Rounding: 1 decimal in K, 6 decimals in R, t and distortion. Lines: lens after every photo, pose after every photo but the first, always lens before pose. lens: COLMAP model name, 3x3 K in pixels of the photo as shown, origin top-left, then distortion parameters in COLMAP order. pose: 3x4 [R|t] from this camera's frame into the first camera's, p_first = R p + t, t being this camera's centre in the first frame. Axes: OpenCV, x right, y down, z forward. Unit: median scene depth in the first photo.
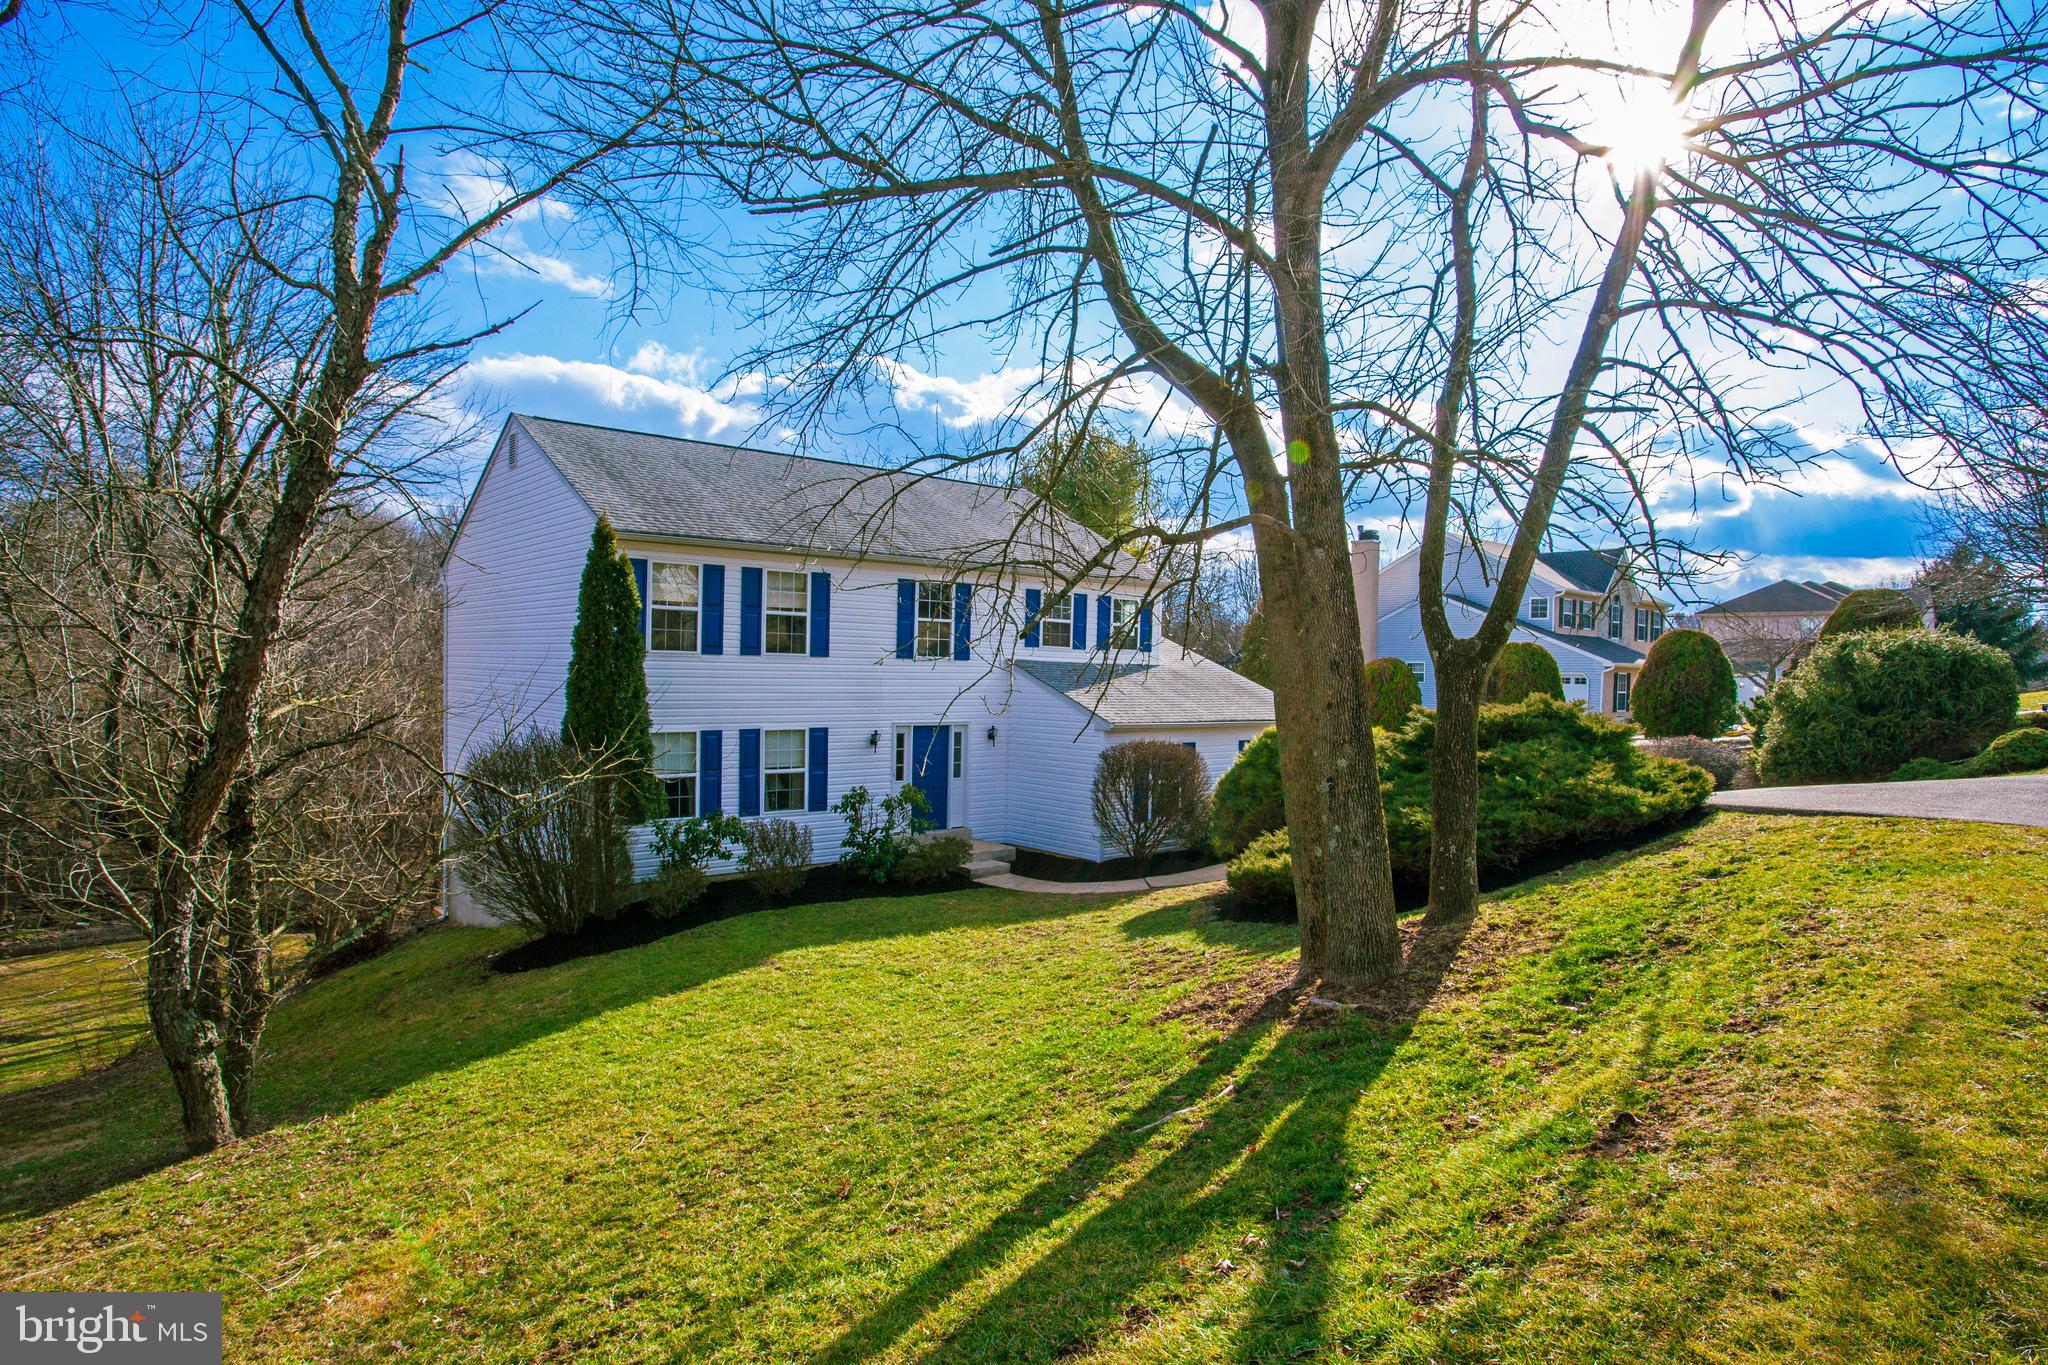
lens RADIAL K [[1098.5, 0, 1024.7], [0, 1098.5, 676.0], [0, 0, 1]] dist [0.006899, 0.000029]
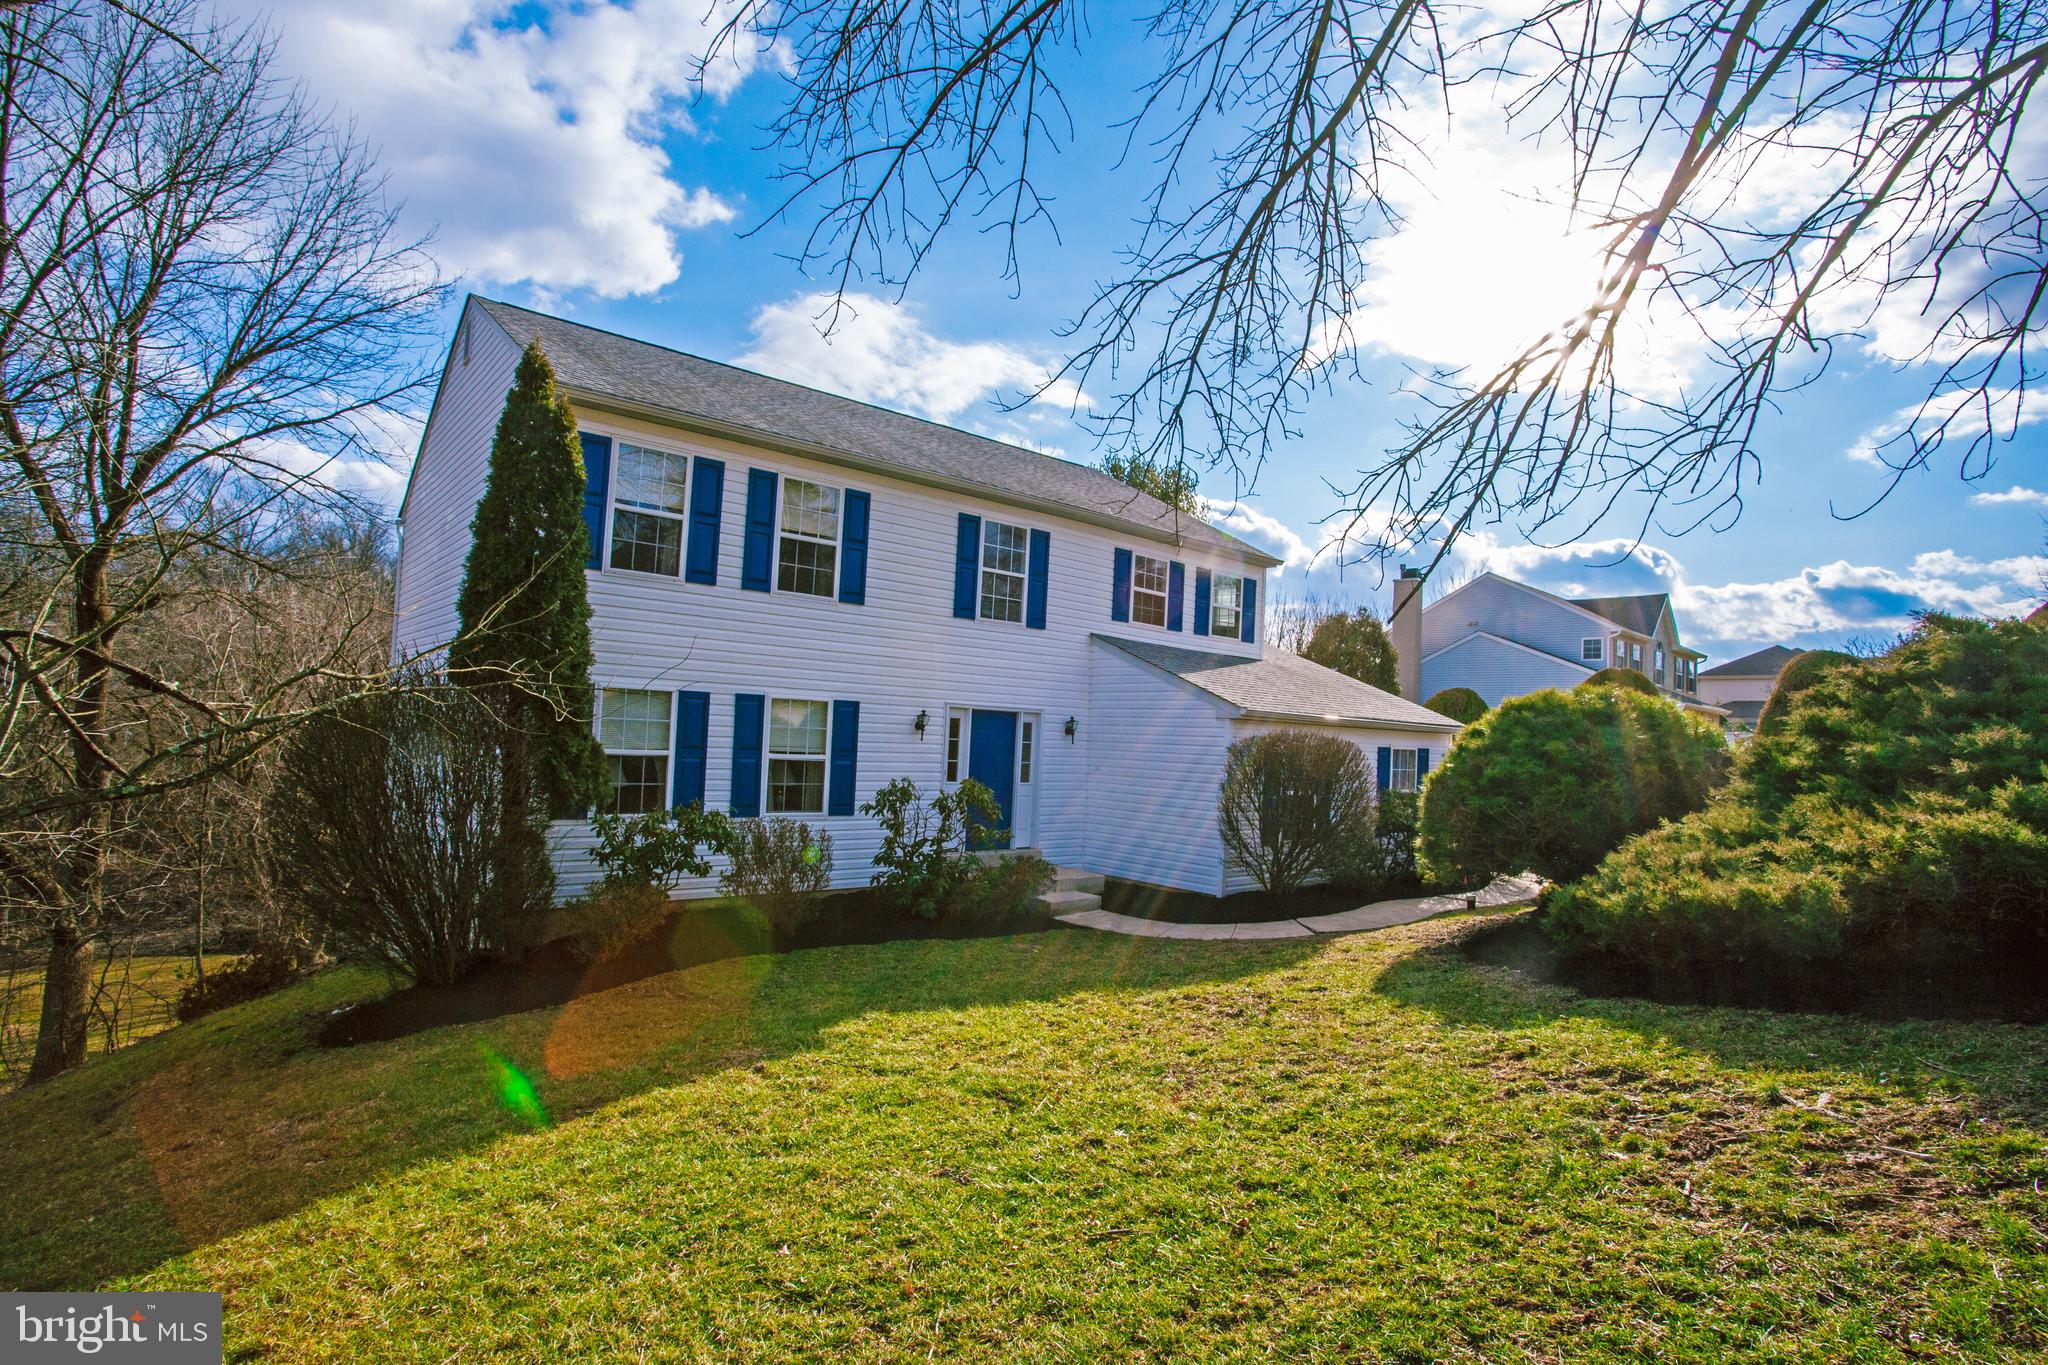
lens RADIAL K [[959.4, 0, 1037.9], [0, 959.4, 677.9], [0, 0, 1]] dist [-0.026548, 0.000256]
pose [[0.999596, 0.025657, 0.012239, -0.071162], [-0.024770, 0.997386, -0.067881, 0.074171], [-0.013948, 0.067550, 0.997618, 0.374898]]
